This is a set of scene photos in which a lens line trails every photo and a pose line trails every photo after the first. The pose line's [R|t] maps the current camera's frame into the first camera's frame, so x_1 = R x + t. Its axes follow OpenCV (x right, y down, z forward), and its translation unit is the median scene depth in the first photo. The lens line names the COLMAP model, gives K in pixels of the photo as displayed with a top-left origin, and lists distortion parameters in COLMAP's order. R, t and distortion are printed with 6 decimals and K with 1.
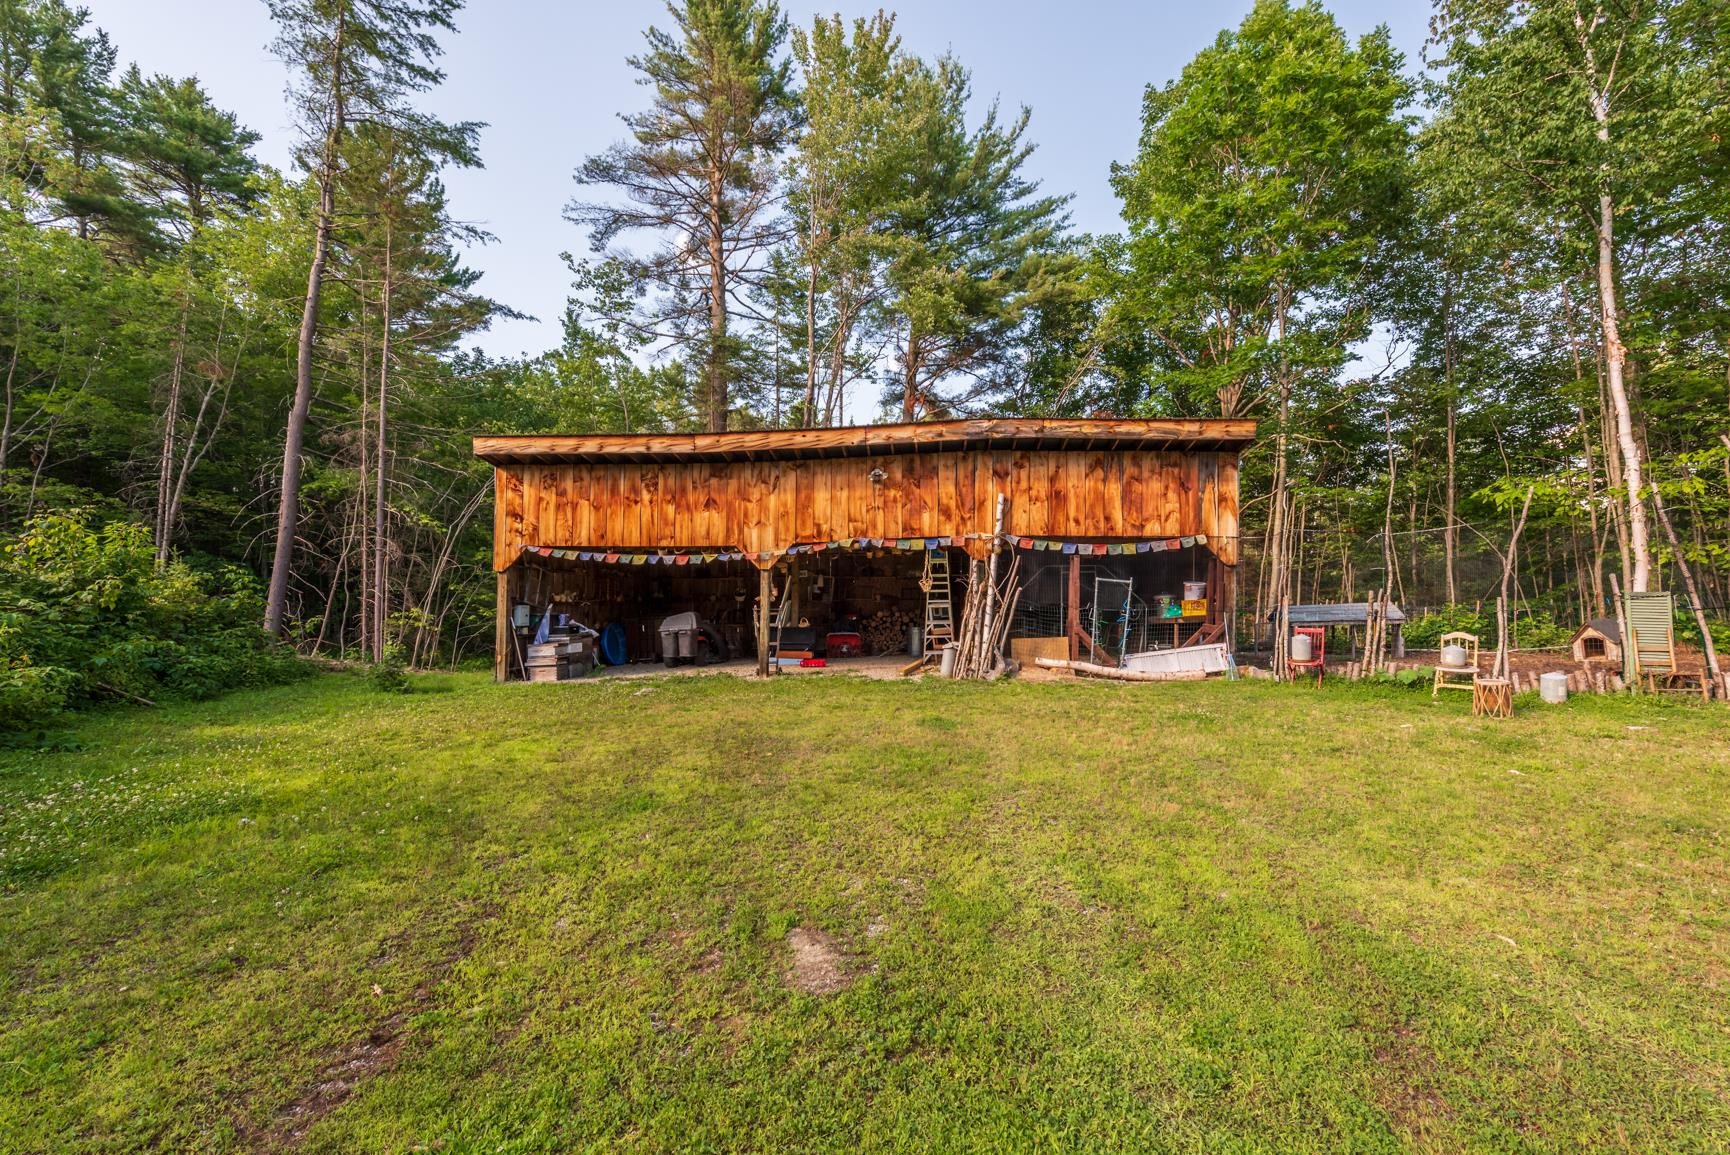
lens RADIAL K [[752.4, 0, 864.0], [0, 752.4, 577.7], [0, 0, 1]] dist [-0.003646, -0.001694]
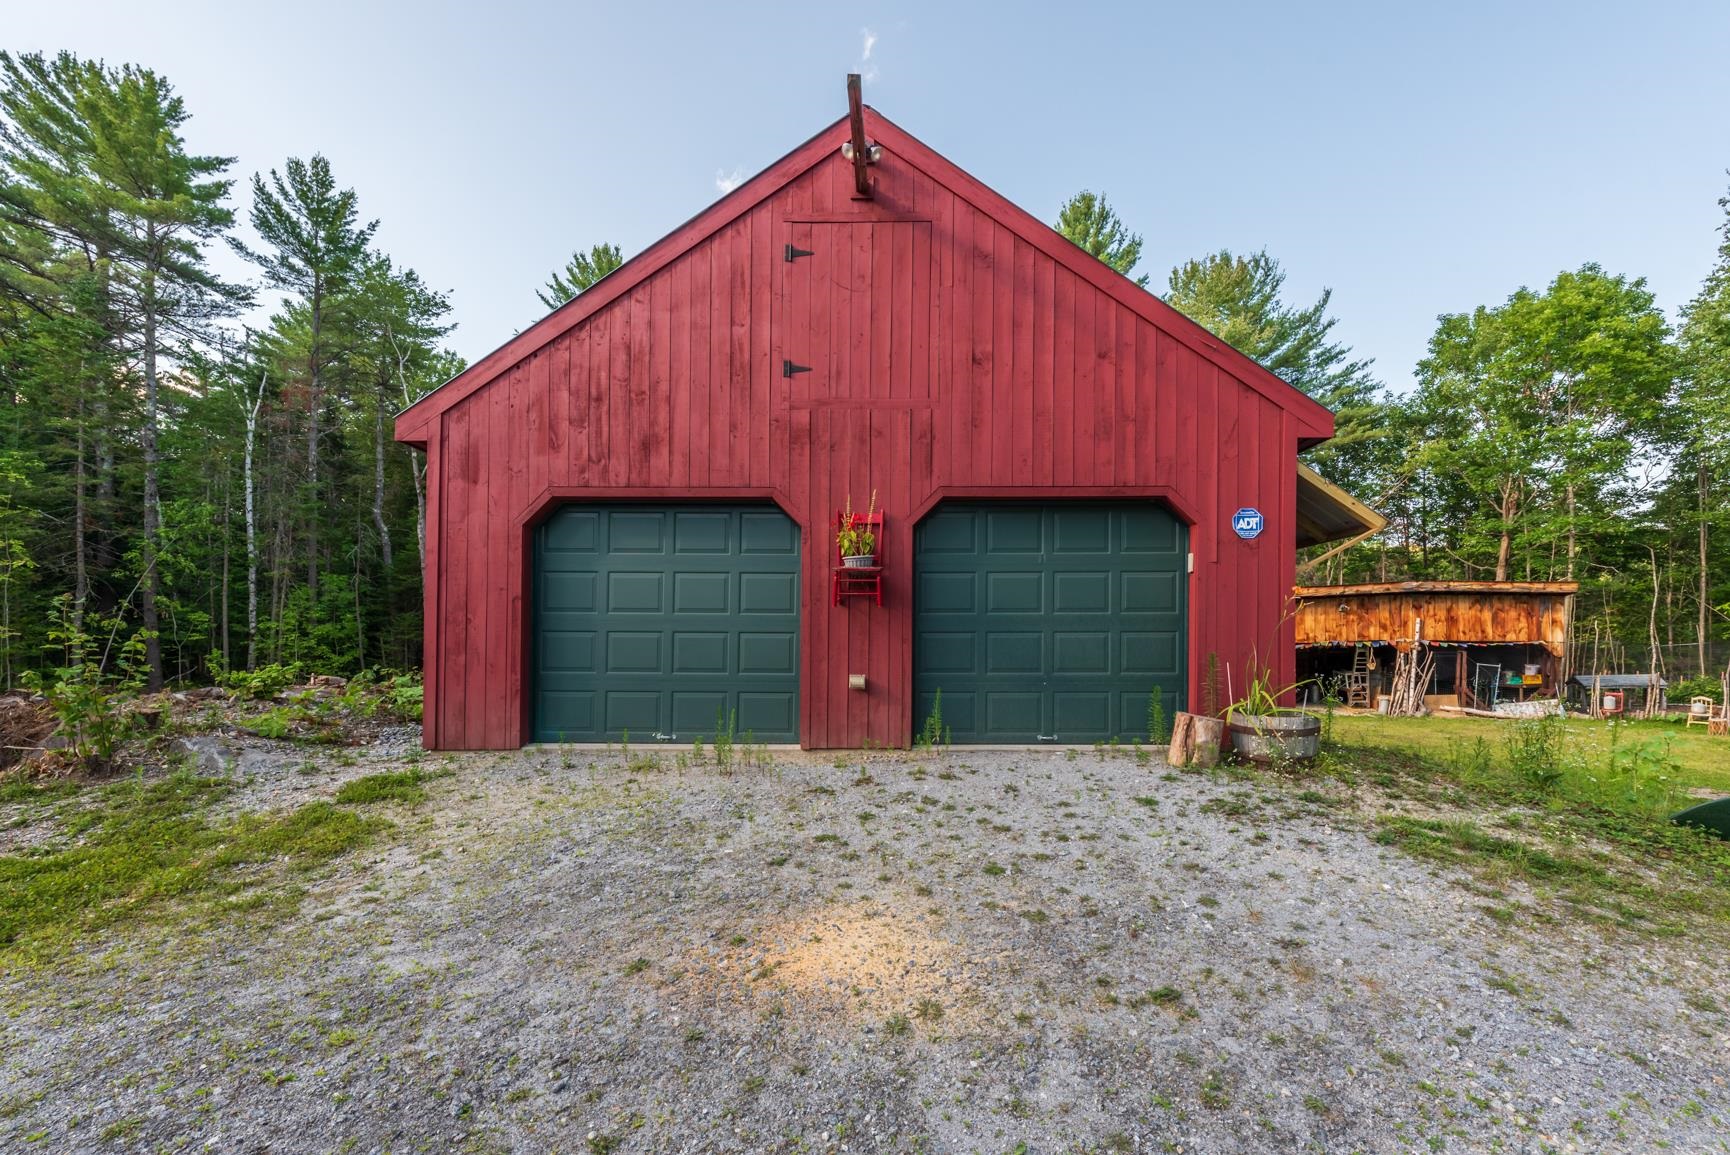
lens RADIAL K [[752.4, 0, 868.8], [0, 752.4, 621.6], [0, 0, 1]] dist [-0.003646, -0.001694]
pose [[0.983368, -0.003315, -0.181595, -0.831924], [0.003486, 0.999994, 0.000625, -0.108682], [0.181592, -0.001248, 0.983373, -1.099680]]
